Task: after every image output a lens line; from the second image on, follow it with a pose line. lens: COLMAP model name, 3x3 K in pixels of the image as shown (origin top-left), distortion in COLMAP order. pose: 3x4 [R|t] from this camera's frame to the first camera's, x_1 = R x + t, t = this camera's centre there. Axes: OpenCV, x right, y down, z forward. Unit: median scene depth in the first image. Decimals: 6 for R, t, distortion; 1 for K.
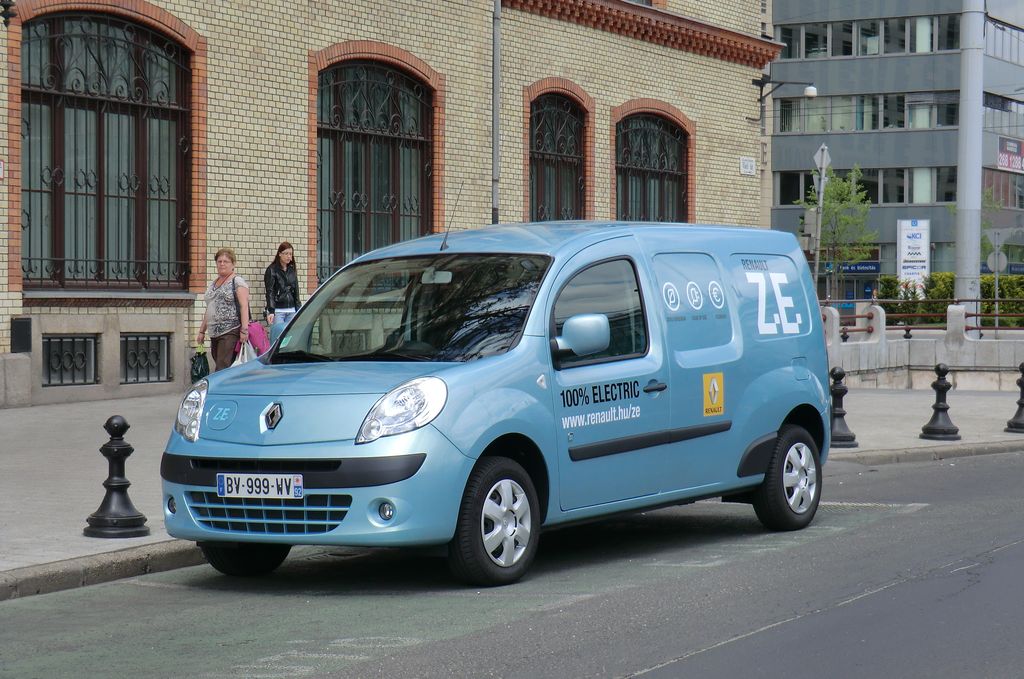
lens RADIAL K [[2342.6, 0, 511.4], [0, 2342.6, 345.6], [0, 0, 1]] dist [0.084880, 0.000000]
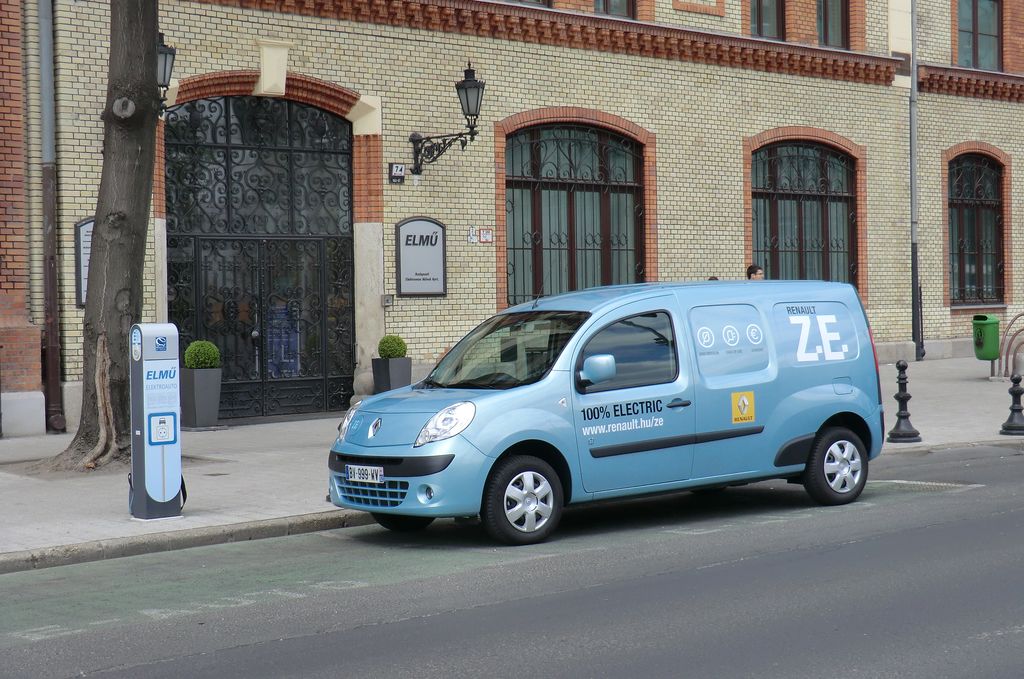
lens RADIAL K [[1719.6, 0, 506.7], [0, 1719.6, 333.5], [0, 0, 1]] dist [-0.027386, 0.000000]
pose [[0.934818, -0.012672, -0.354900, 0.275379], [0.013187, 0.999913, -0.000966, -0.020552], [0.354882, -0.003777, 0.934904, 0.004783]]
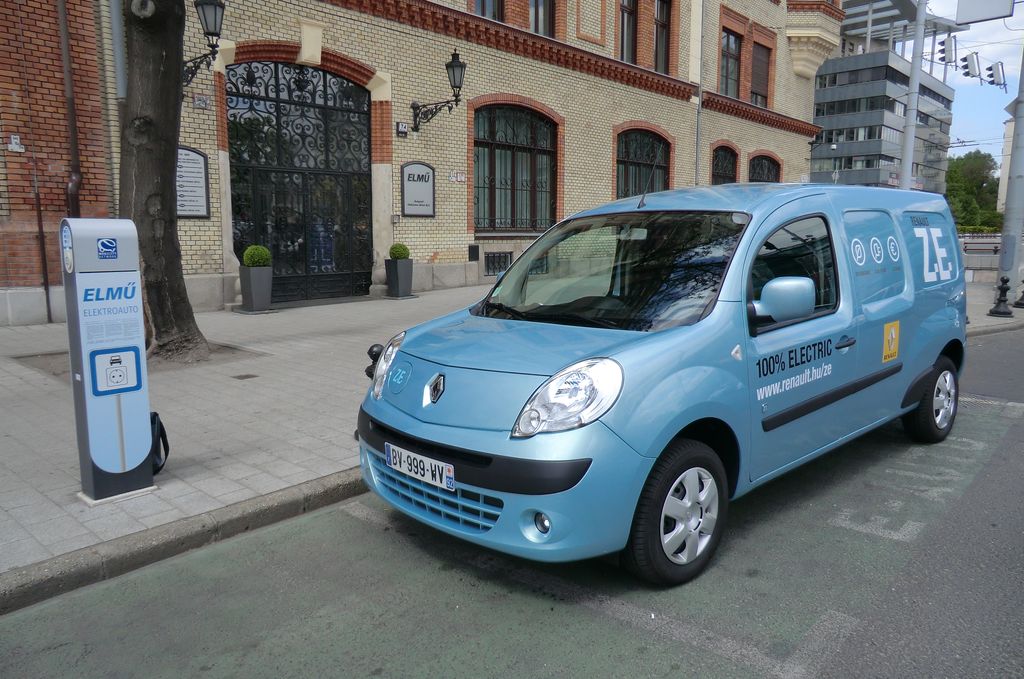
lens RADIAL K [[730.4, 0, 513.9], [0, 730.4, 334.2], [0, 0, 1]] dist [-0.068173, 0.101933]
pose [[0.968797, 0.033633, -0.245561, -0.001383], [-0.003740, 0.992621, 0.121200, -0.019855], [0.247826, -0.116500, 0.961774, 0.552782]]
